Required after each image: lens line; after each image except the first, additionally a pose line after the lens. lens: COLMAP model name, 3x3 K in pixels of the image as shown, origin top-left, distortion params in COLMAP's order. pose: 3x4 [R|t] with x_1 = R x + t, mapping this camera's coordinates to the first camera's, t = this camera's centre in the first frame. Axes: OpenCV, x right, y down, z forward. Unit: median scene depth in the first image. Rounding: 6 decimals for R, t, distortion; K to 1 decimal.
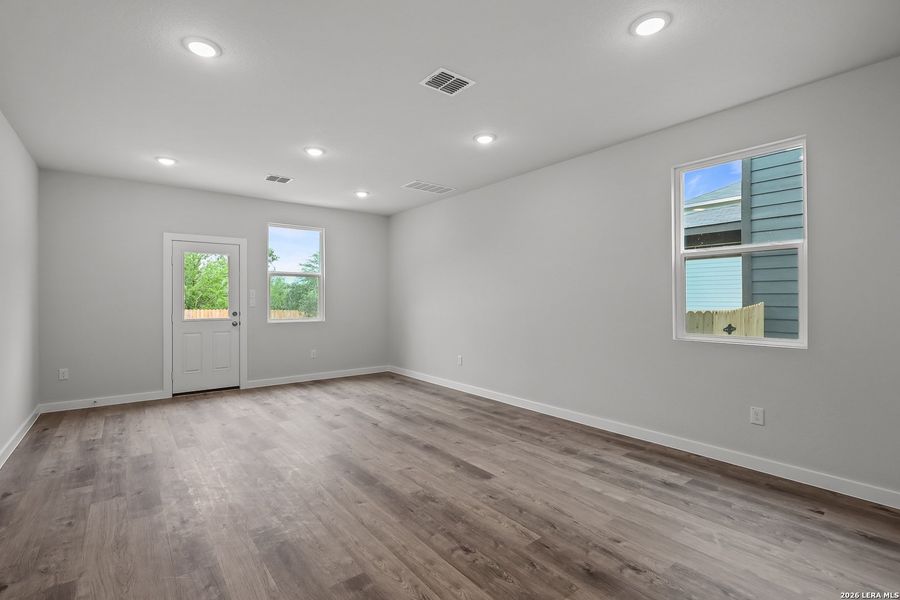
lens RADIAL K [[415.5, 0, 441.4], [0, 415.5, 298.2], [0, 0, 1]] dist [-0.004603, 0.000412]
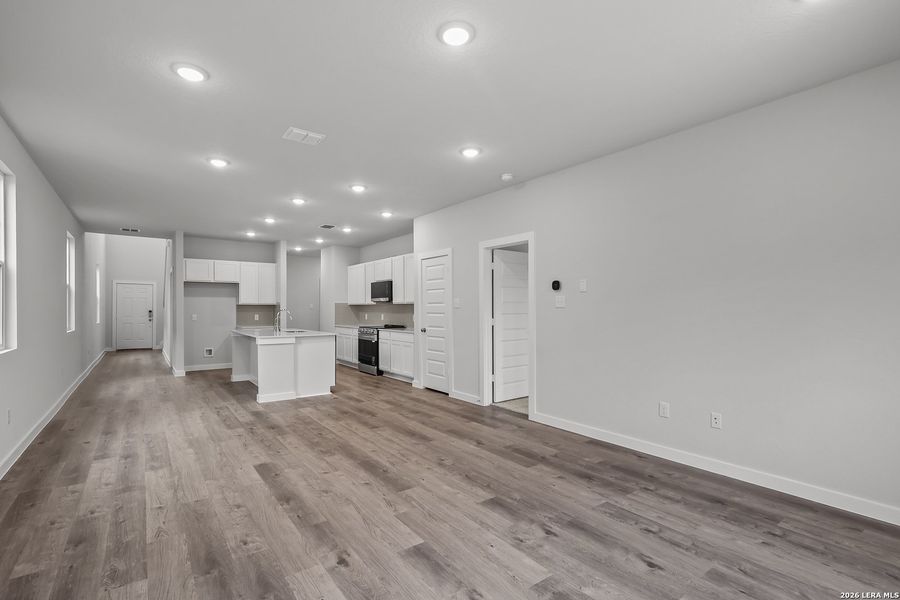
lens RADIAL K [[415.5, 0, 441.4], [0, 415.5, 298.2], [0, 0, 1]] dist [-0.004603, 0.000412]
pose [[-0.999599, 0.001979, 0.028249, -0.363210], [0.001204, 0.999623, -0.027439, 0.004921], [-0.028293, -0.027394, -0.999224, 1.871862]]
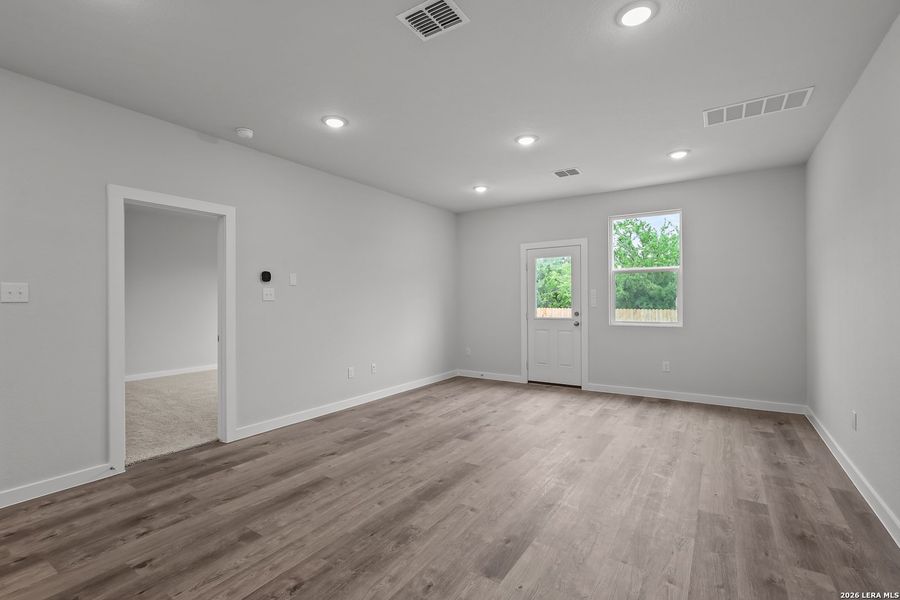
lens RADIAL K [[415.5, 0, 441.4], [0, 415.5, 298.2], [0, 0, 1]] dist [-0.004603, 0.000412]
pose [[0.317165, -0.006715, -0.948347, 0.618470], [0.009023, 0.999951, -0.004063, 0.001103], [0.948328, -0.007268, 0.317210, 0.634910]]
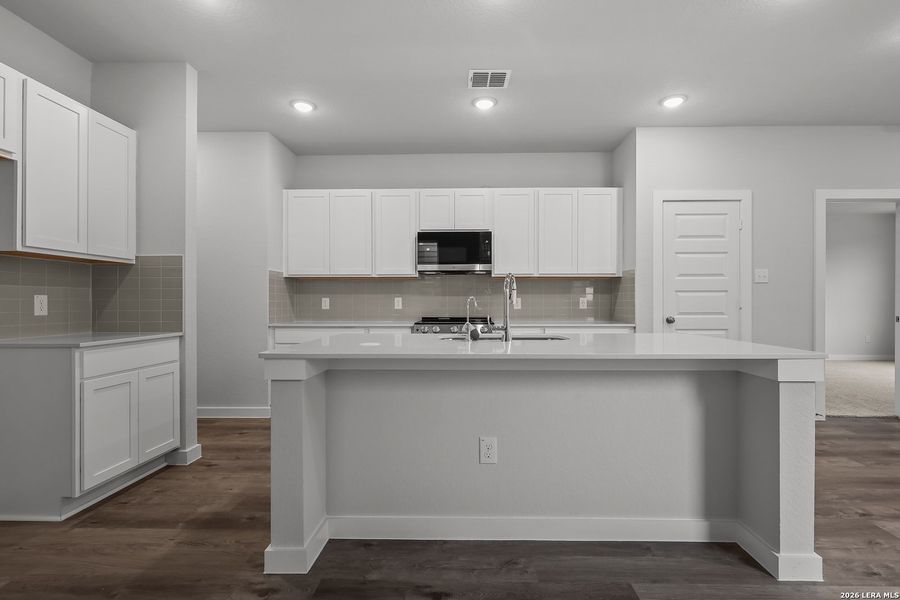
lens RADIAL K [[419.9, 0, 451.4], [0, 419.9, 303.0], [0, 0, 1]] dist [0.000754, 0.000281]
pose [[-0.623001, 0.003188, -0.782215, 1.061768], [0.001298, 0.999995, 0.003041, 0.048581], [0.782220, 0.000879, -0.623001, 0.187524]]
